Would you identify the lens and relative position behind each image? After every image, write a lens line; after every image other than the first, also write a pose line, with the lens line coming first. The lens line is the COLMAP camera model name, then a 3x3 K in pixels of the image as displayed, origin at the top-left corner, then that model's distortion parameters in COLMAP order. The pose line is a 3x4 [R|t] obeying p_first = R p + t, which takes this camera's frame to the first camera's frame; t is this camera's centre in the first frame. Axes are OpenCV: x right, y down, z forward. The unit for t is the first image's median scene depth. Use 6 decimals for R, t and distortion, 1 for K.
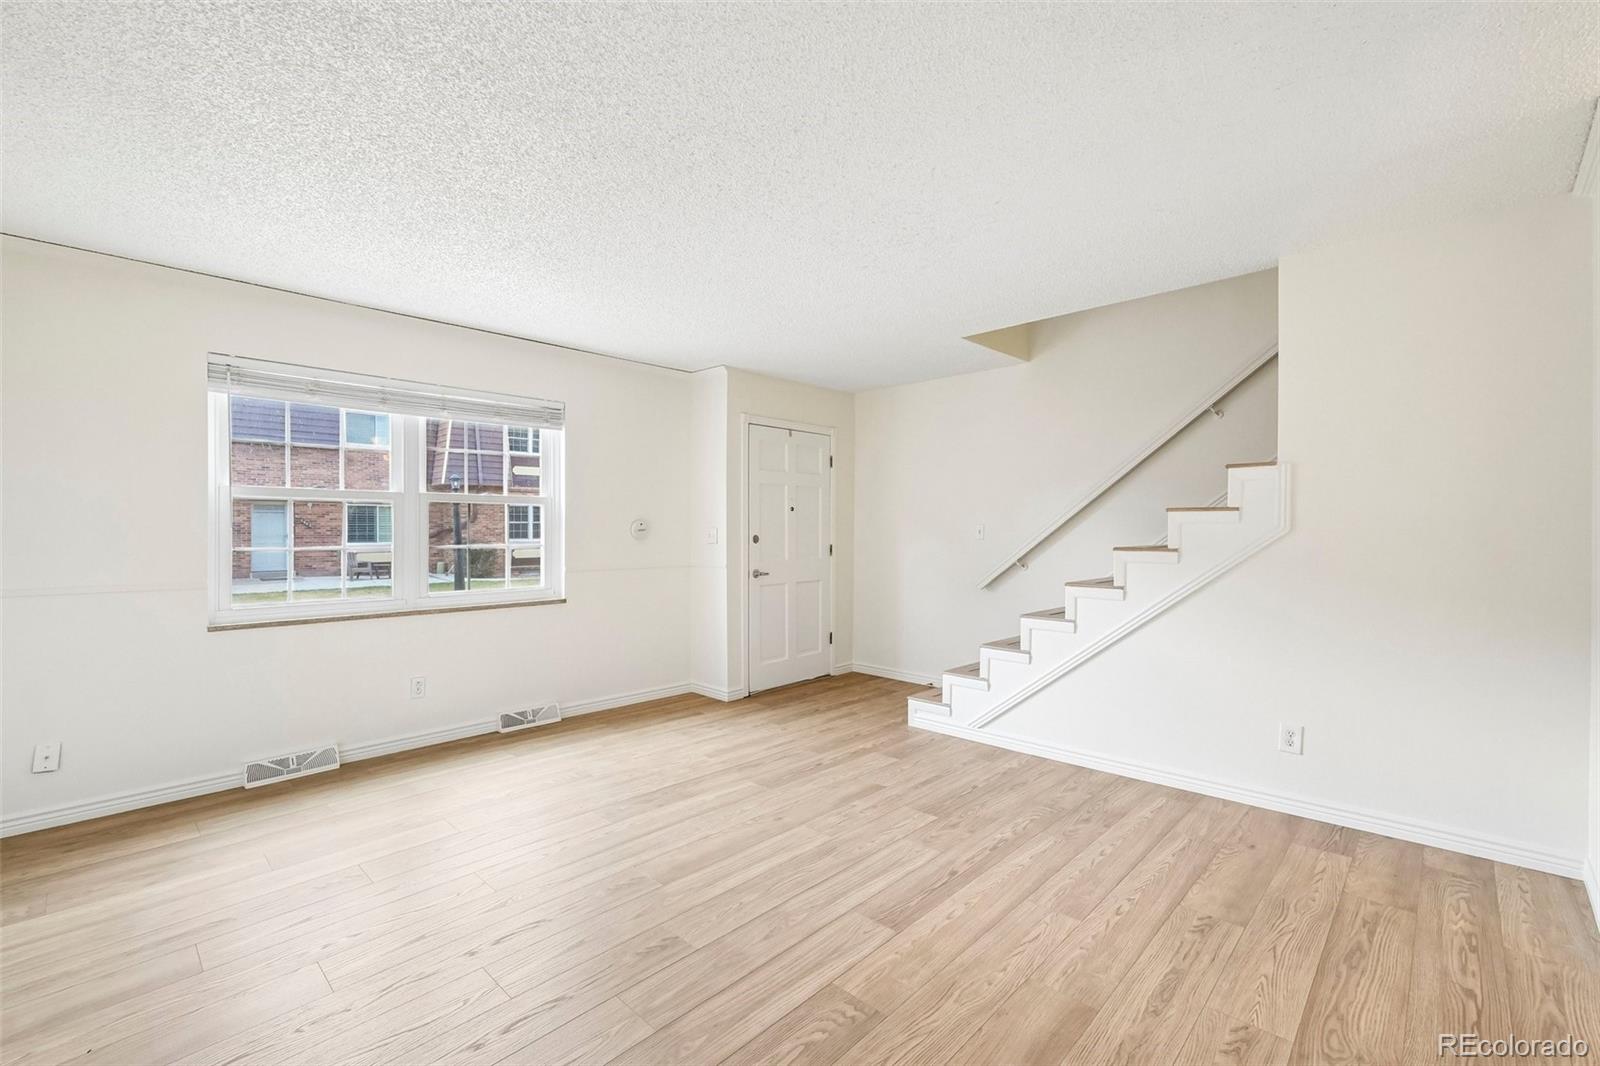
lens RADIAL K [[677.9, 0, 805.0], [0, 677.9, 534.1], [0, 0, 1]] dist [-0.006265, 0.005143]
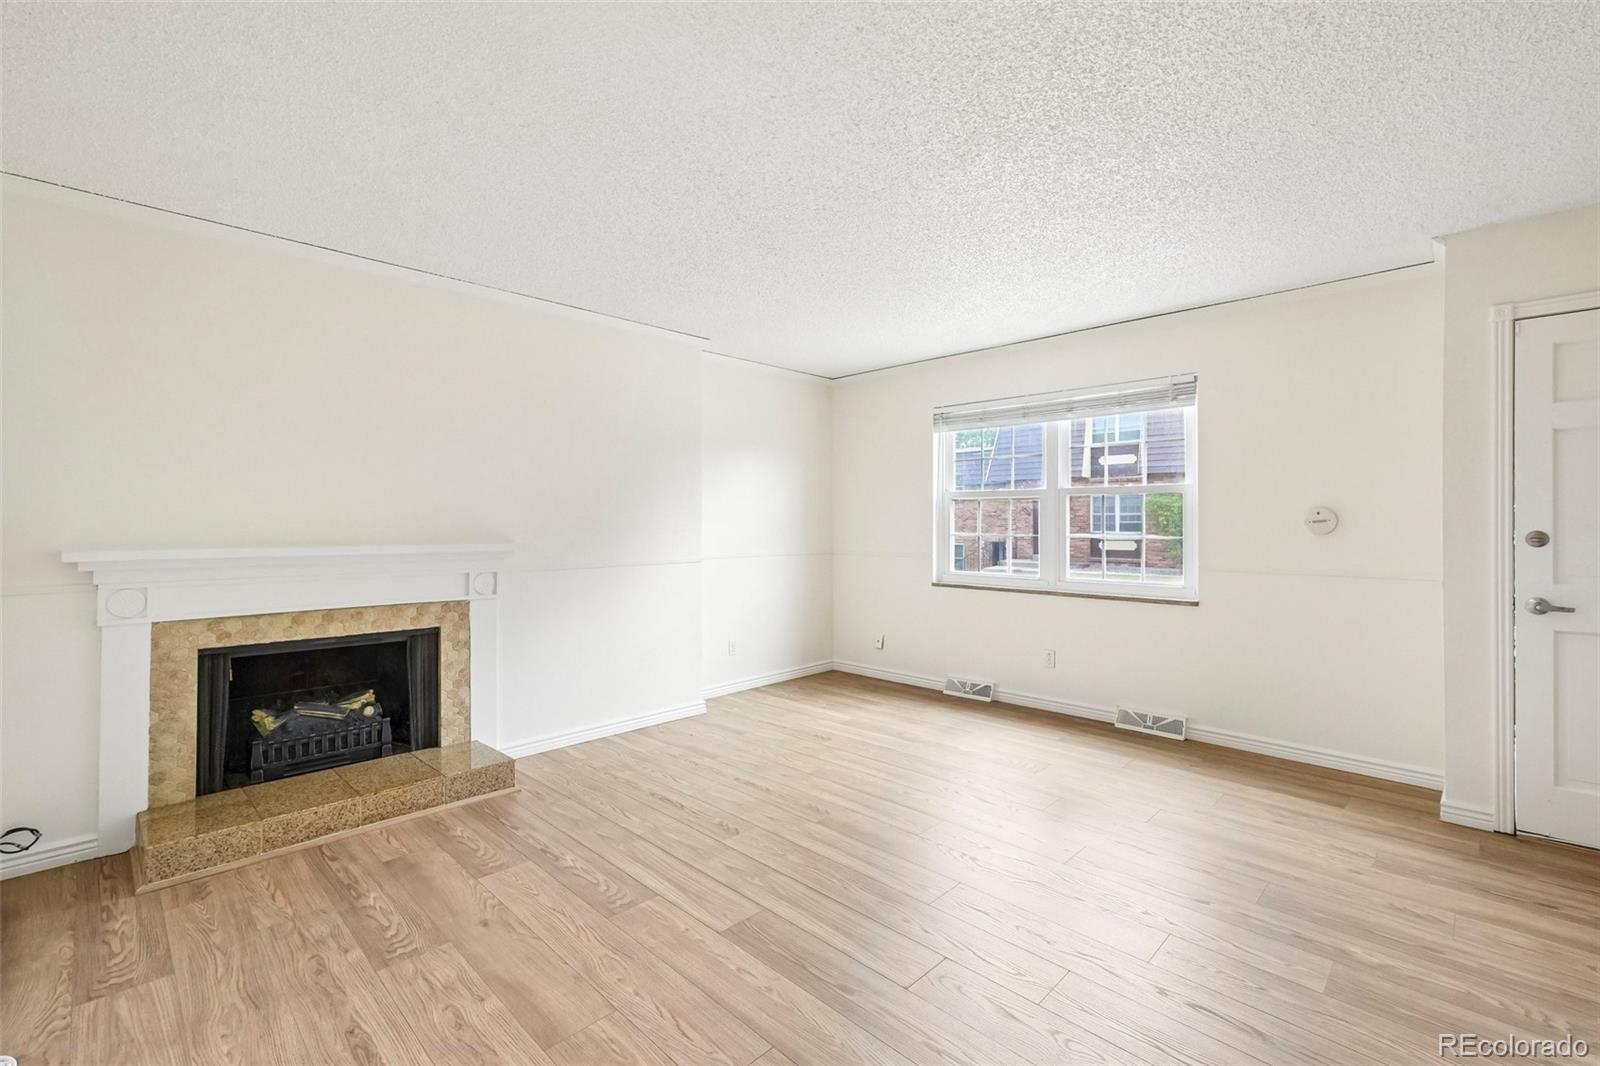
lens RADIAL K [[677.9, 0, 805.0], [0, 677.9, 534.1], [0, 0, 1]] dist [-0.006265, 0.005143]
pose [[0.006990, 0.019653, -0.999782, 0.560936], [-0.004222, 0.999799, 0.019624, -0.005244], [0.999967, 0.004084, 0.007072, 0.563390]]
